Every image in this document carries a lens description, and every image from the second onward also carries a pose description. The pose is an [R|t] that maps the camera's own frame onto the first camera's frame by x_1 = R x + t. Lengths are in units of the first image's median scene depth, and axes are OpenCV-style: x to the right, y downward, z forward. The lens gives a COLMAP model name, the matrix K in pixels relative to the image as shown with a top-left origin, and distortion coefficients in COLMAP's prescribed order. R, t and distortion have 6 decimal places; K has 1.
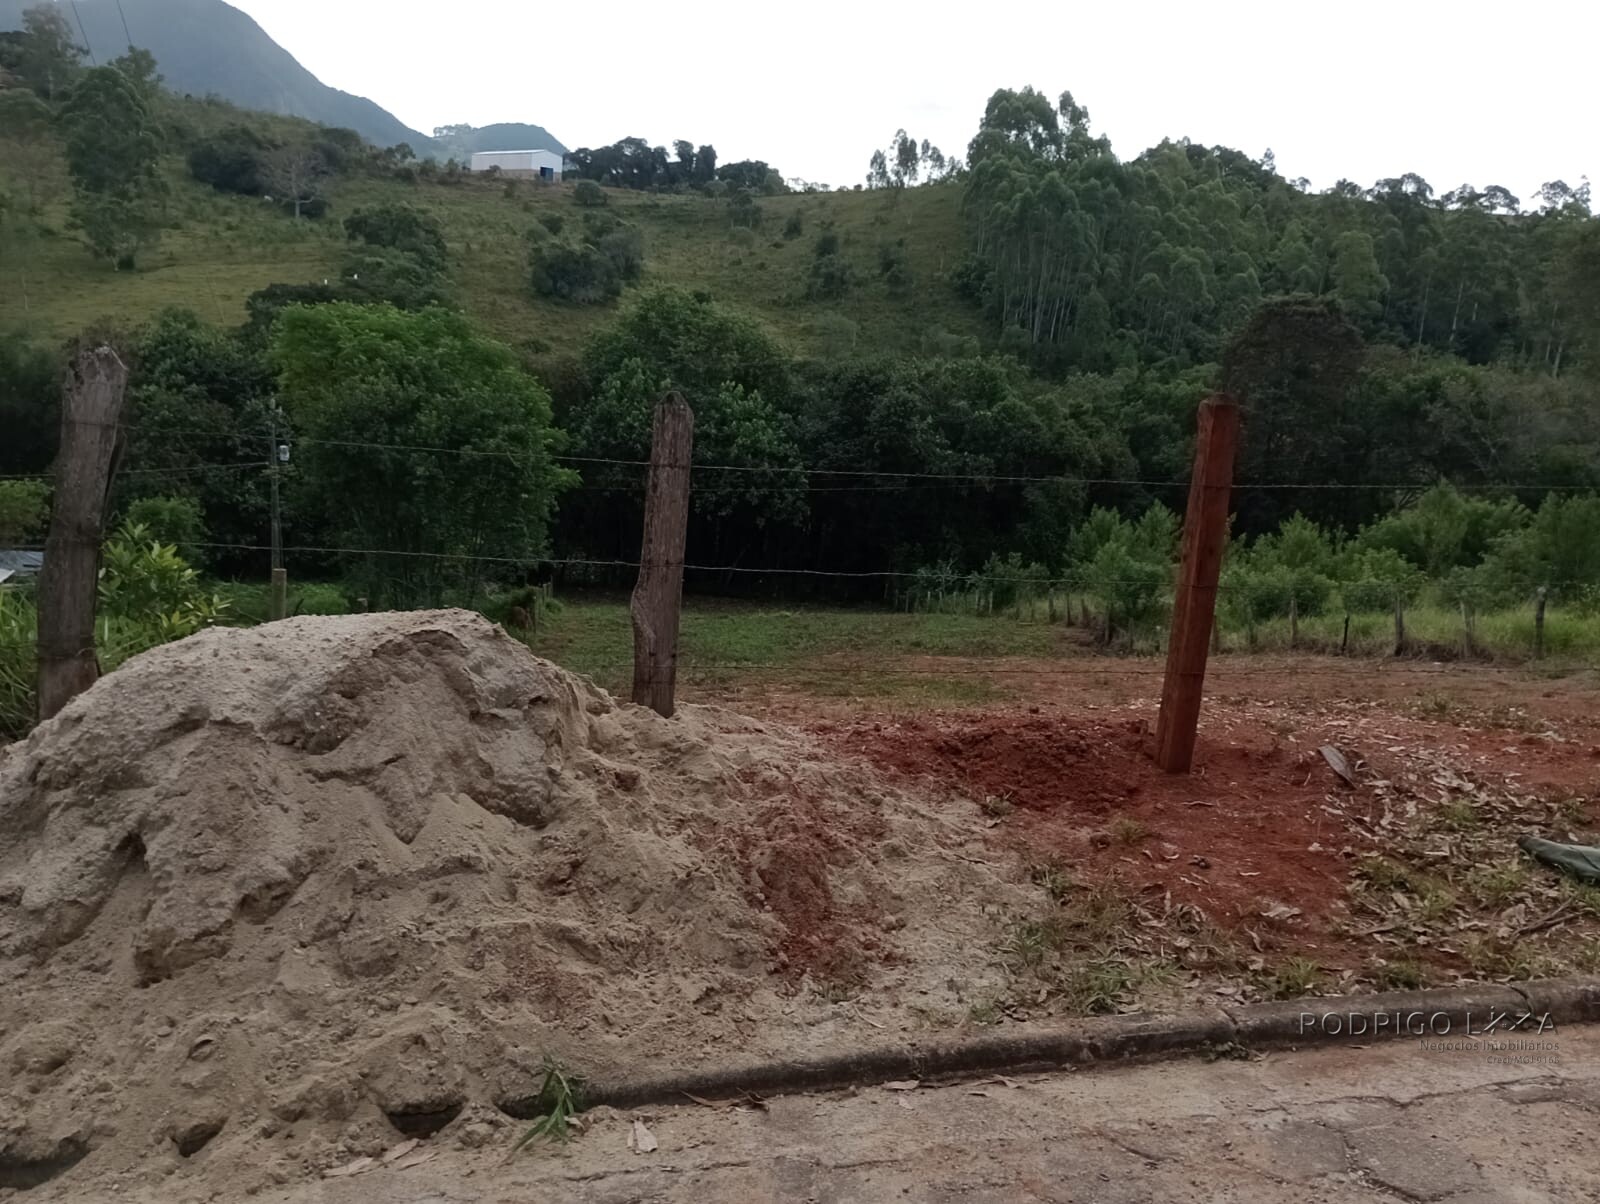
lens RADIAL K [[1331.8, 0, 795.2], [0, 1331.8, 601.9], [0, 0, 1]] dist [0.066895, -0.070208]
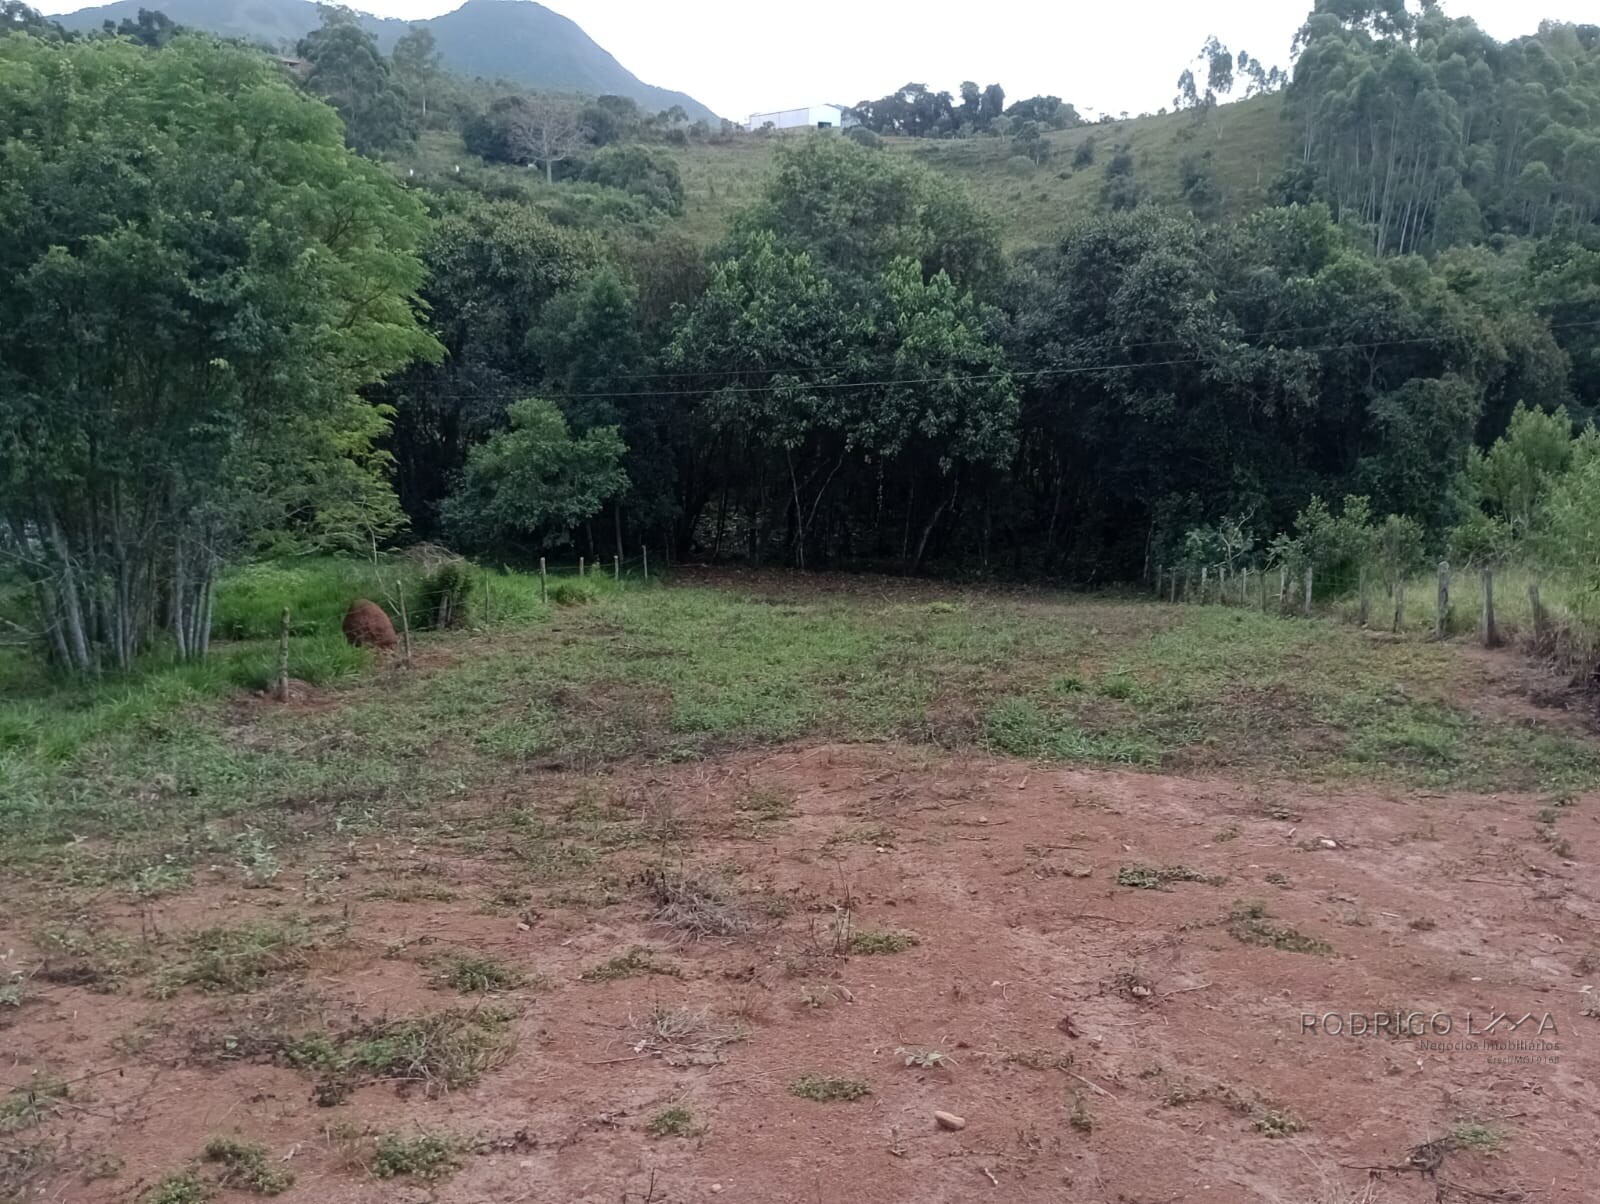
lens RADIAL K [[1331.8, 0, 806.8], [0, 1331.8, 589.1], [0, 0, 1]] dist [0.066895, -0.070208]
pose [[0.975929, 0.000679, -0.218088, 0.019746], [0.001244, 0.999962, 0.008680, -0.001262], [0.218085, -0.008742, 0.975891, 0.125559]]
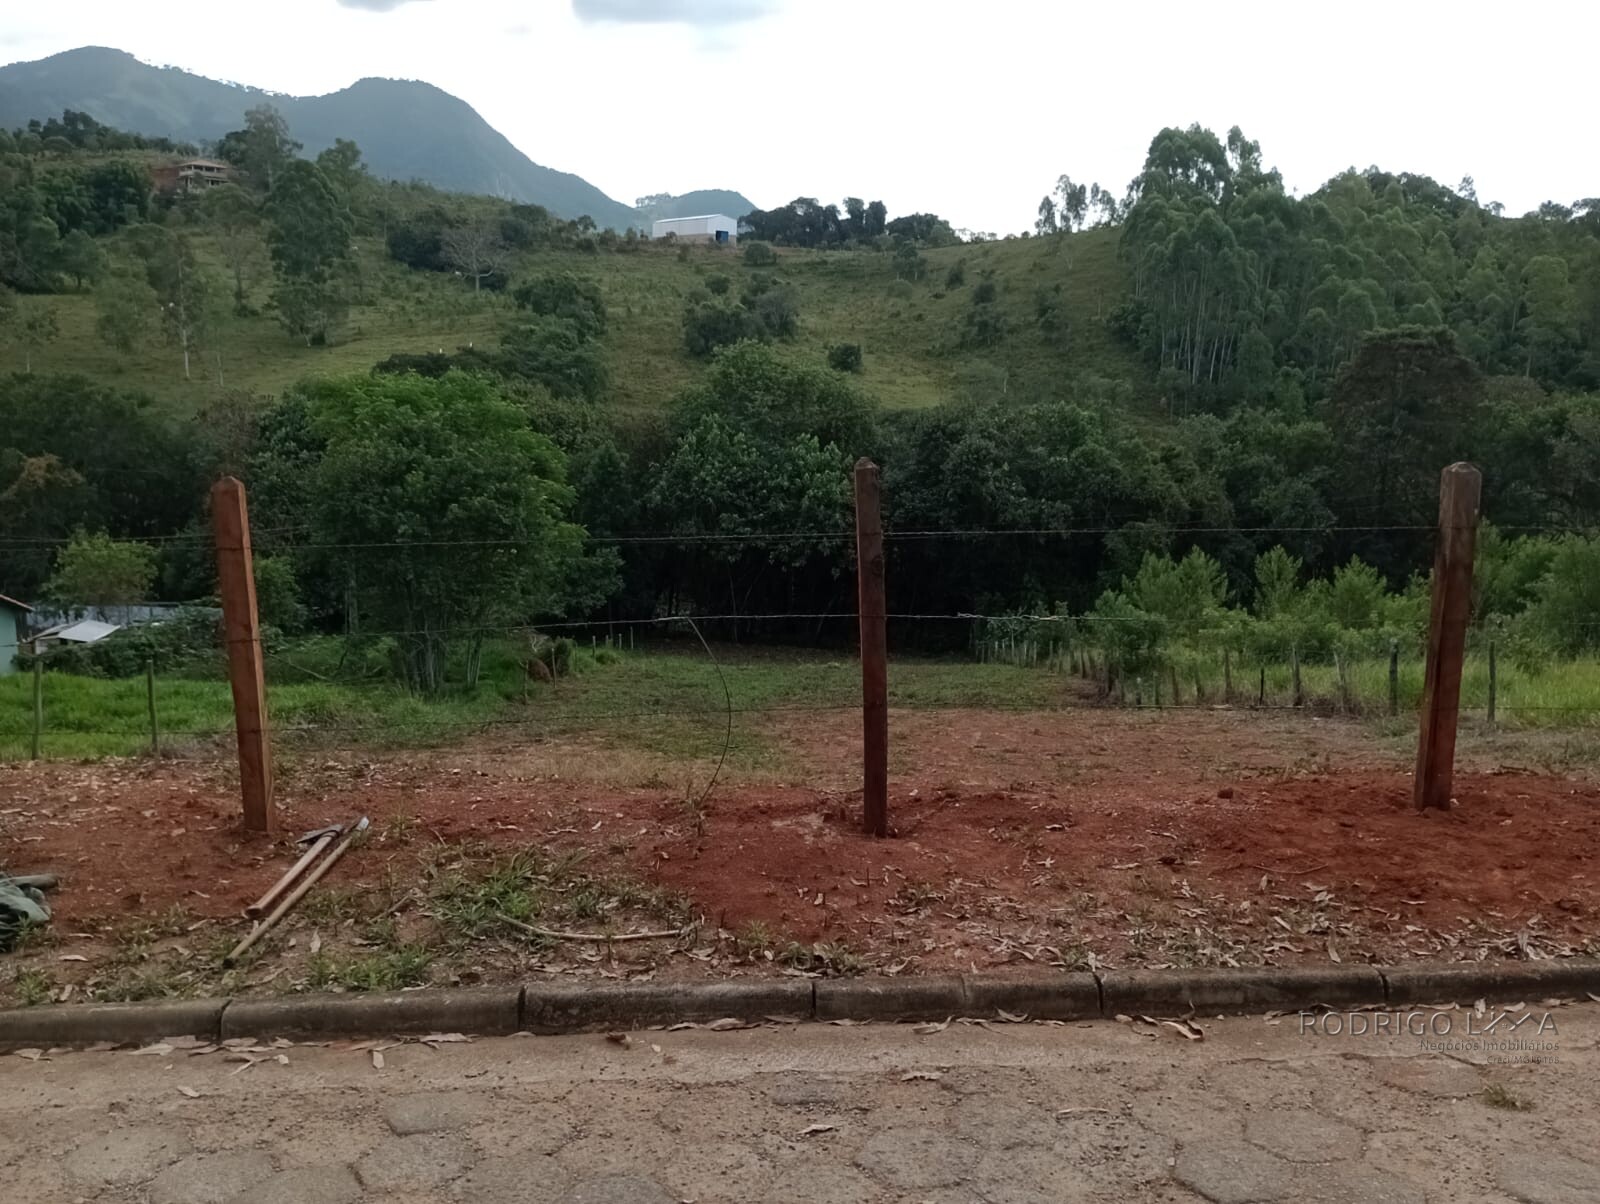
lens RADIAL K [[1331.8, 0, 797.9], [0, 1331.8, 604.0], [0, 0, 1]] dist [0.066895, -0.070208]
pose [[0.989609, -0.008242, -0.143547, 0.033964], [0.003101, 0.999347, -0.036007, -0.000242], [0.143750, 0.035188, 0.988988, 0.003097]]
